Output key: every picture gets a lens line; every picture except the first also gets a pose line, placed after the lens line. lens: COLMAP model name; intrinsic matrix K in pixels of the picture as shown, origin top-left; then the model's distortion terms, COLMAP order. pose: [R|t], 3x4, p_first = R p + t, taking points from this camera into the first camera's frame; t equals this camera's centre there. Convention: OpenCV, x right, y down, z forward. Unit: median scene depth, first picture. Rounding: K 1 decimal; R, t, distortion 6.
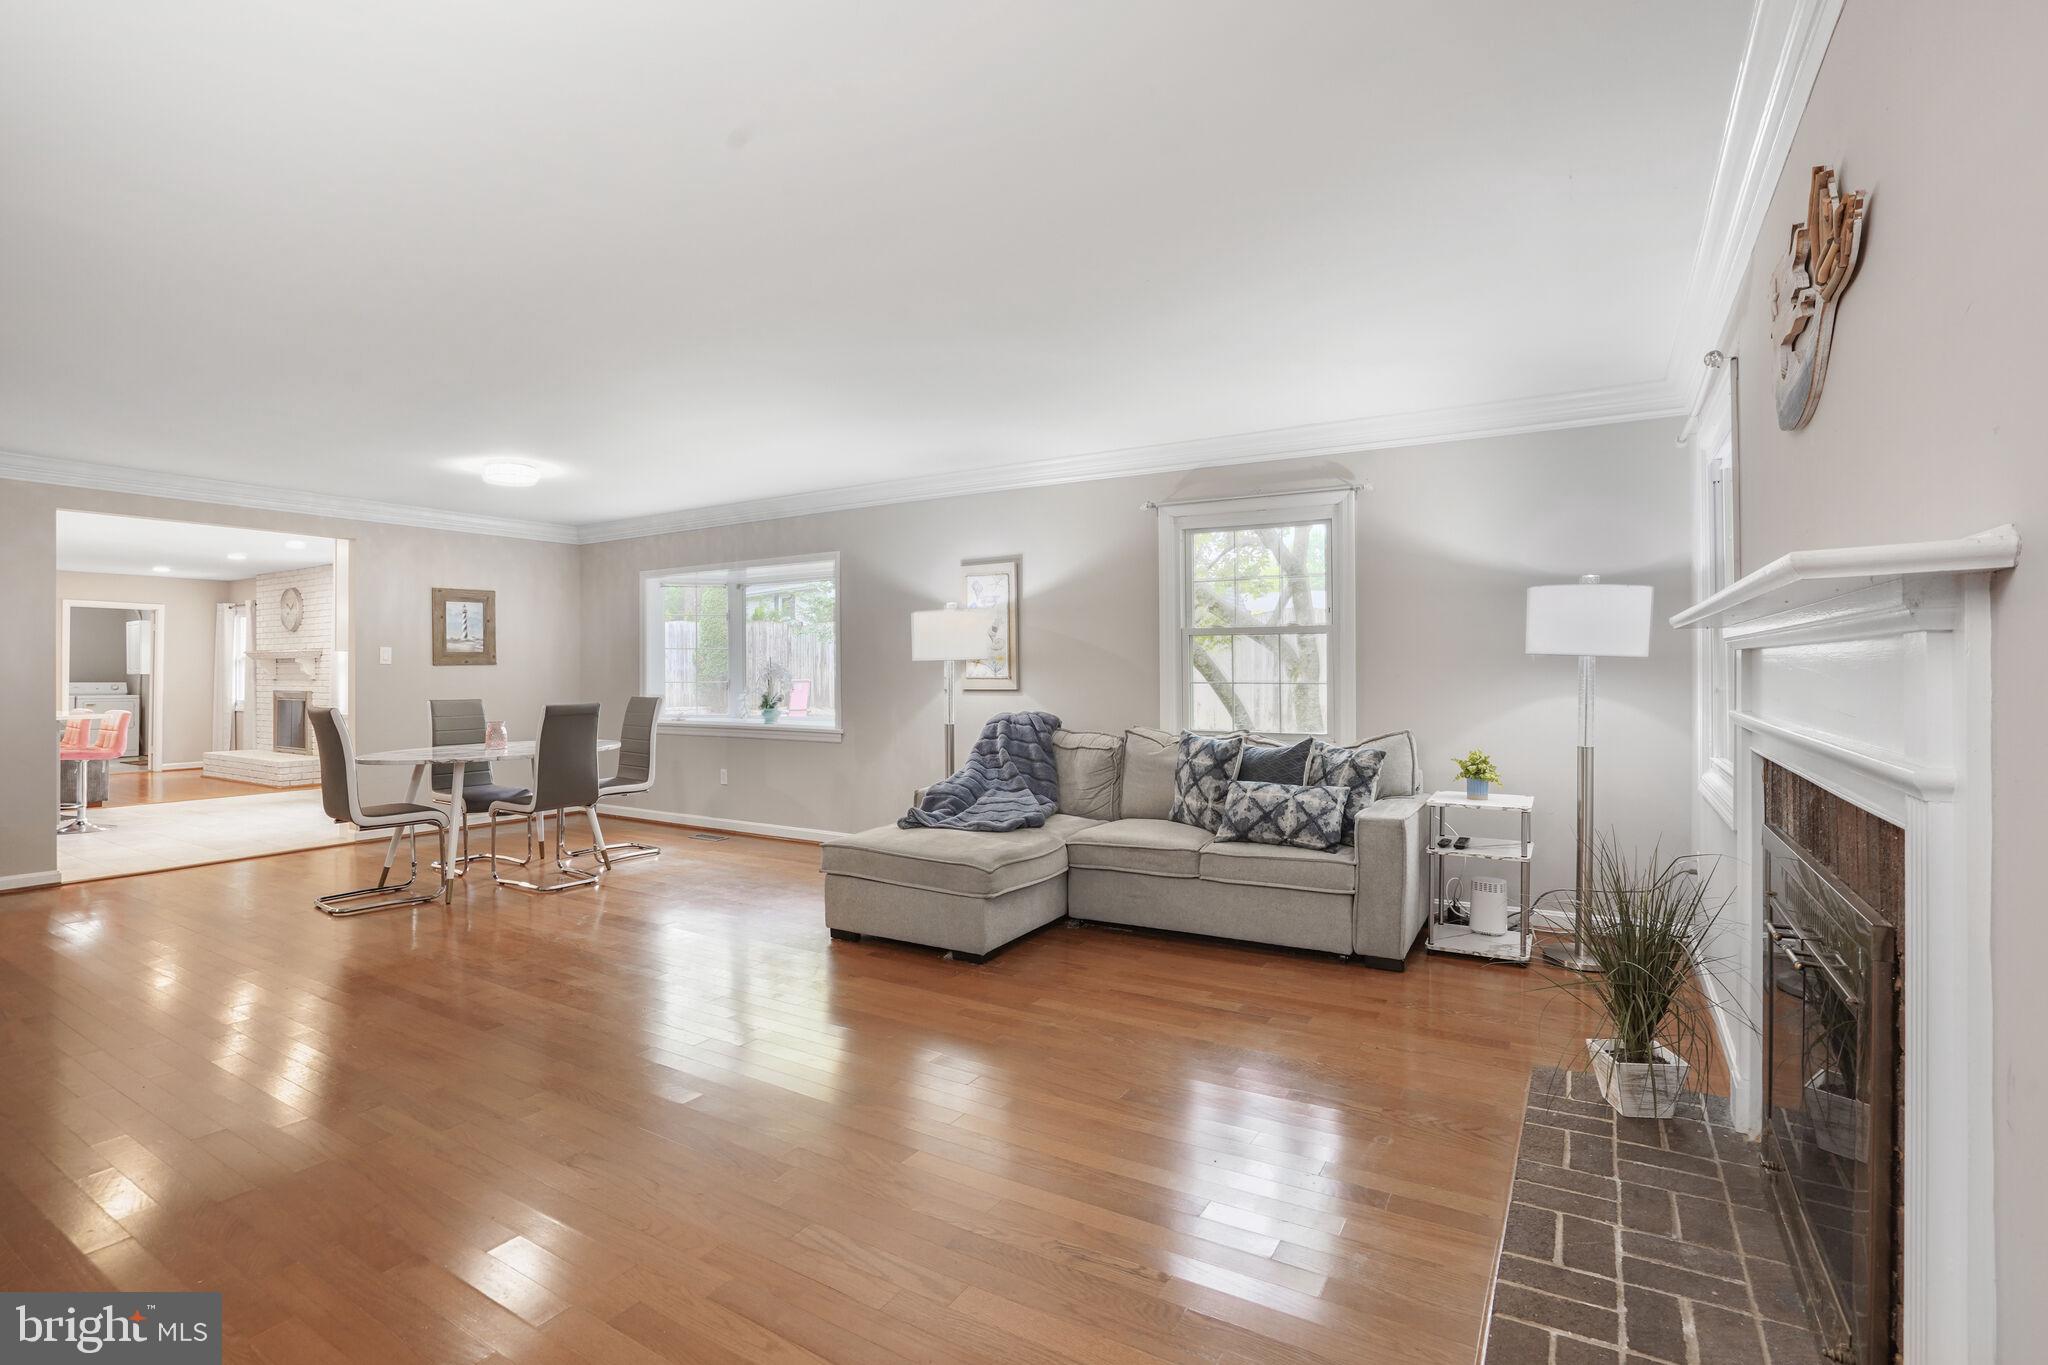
lens RADIAL K [[952.4, 0, 1027.7], [0, 952.4, 663.5], [0, 0, 1]] dist [-0.035077, 0.003653]
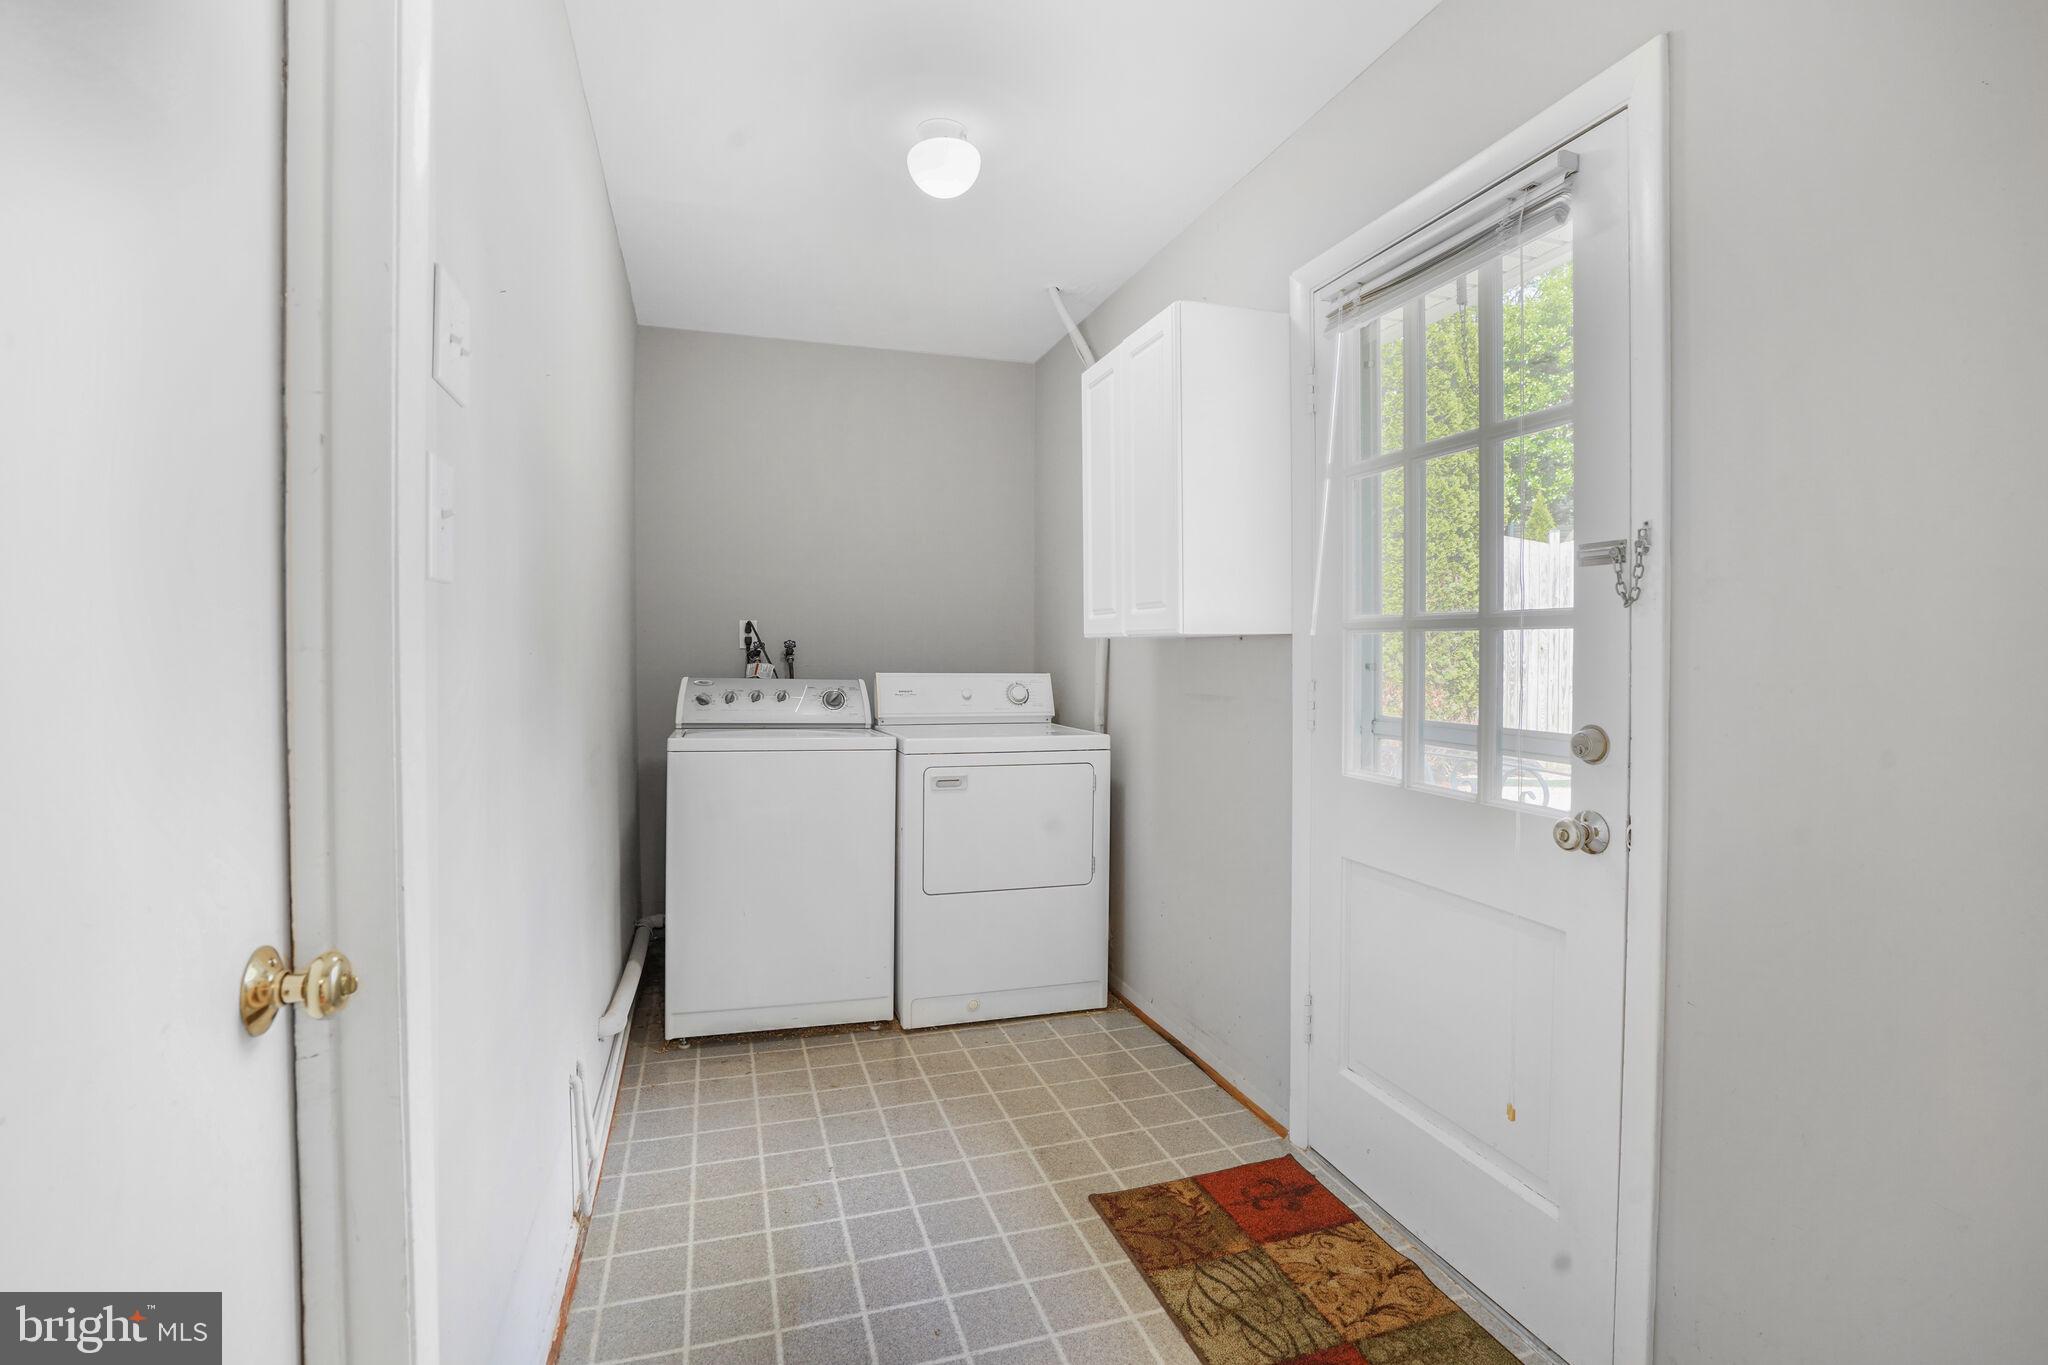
lens RADIAL K [[952.4, 0, 1027.6], [0, 952.4, 677.8], [0, 0, 1]] dist [-0.035077, 0.003653]
pose [[0.754723, 0.015046, -0.655871, -0.984574], [-0.001440, 0.999773, 0.021279, 0.019832], [0.656042, -0.015115, 0.754573, 0.976513]]
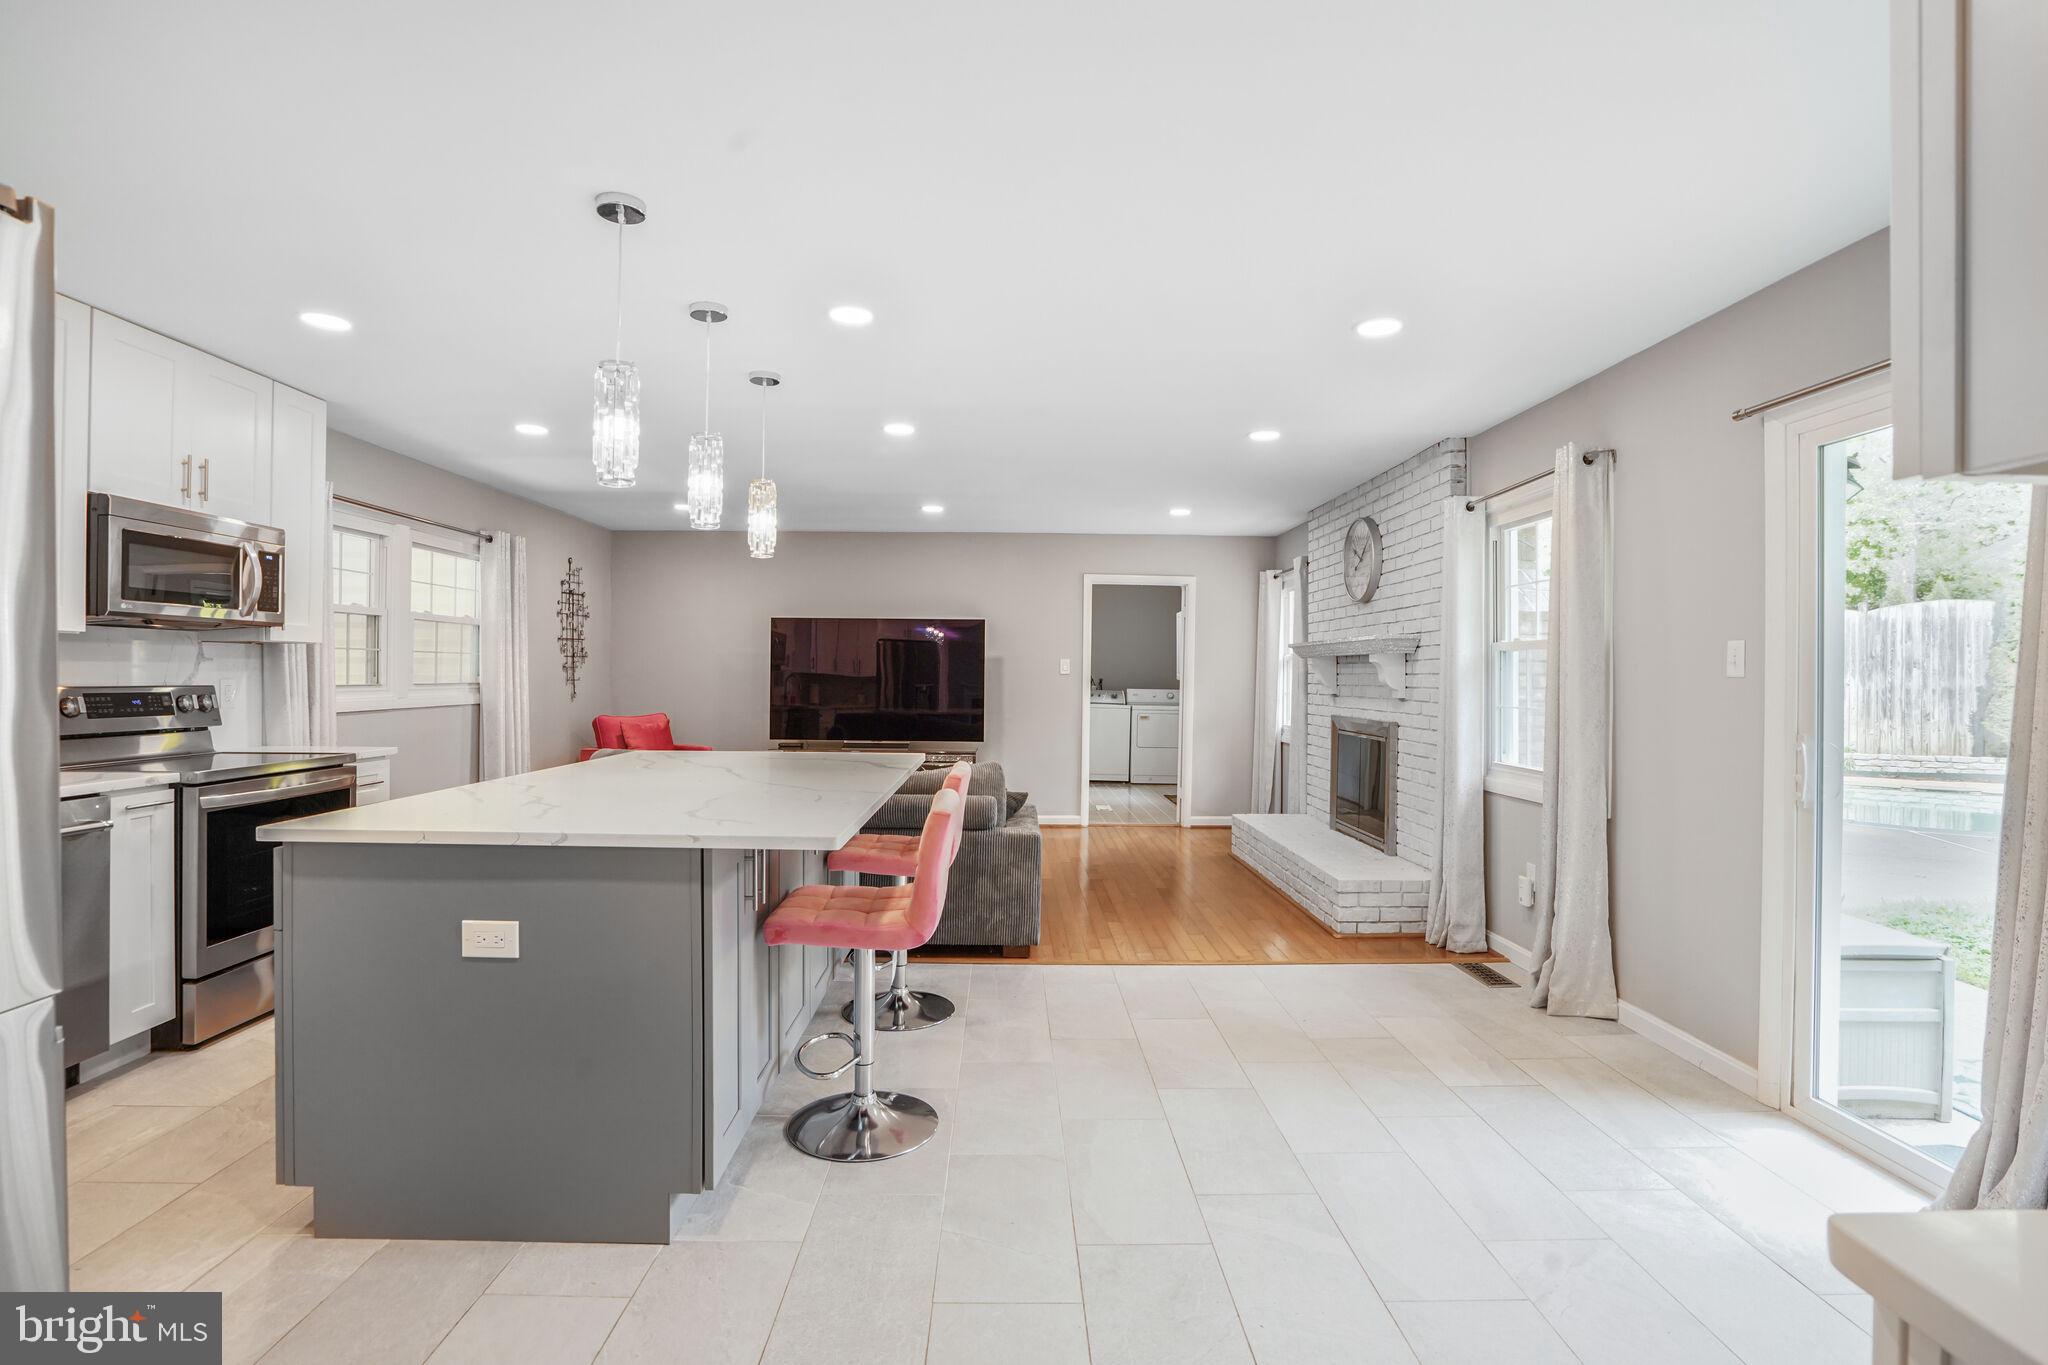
lens RADIAL K [[952.4, 0, 1023.9], [0, 952.4, 679.5], [0, 0, 1]] dist [-0.035077, 0.003653]
pose [[0.540588, 0.014903, -0.841156, -0.429792], [-0.005625, 0.999885, 0.014100, 0.001535], [0.841269, -0.002891, 0.540609, 0.535435]]
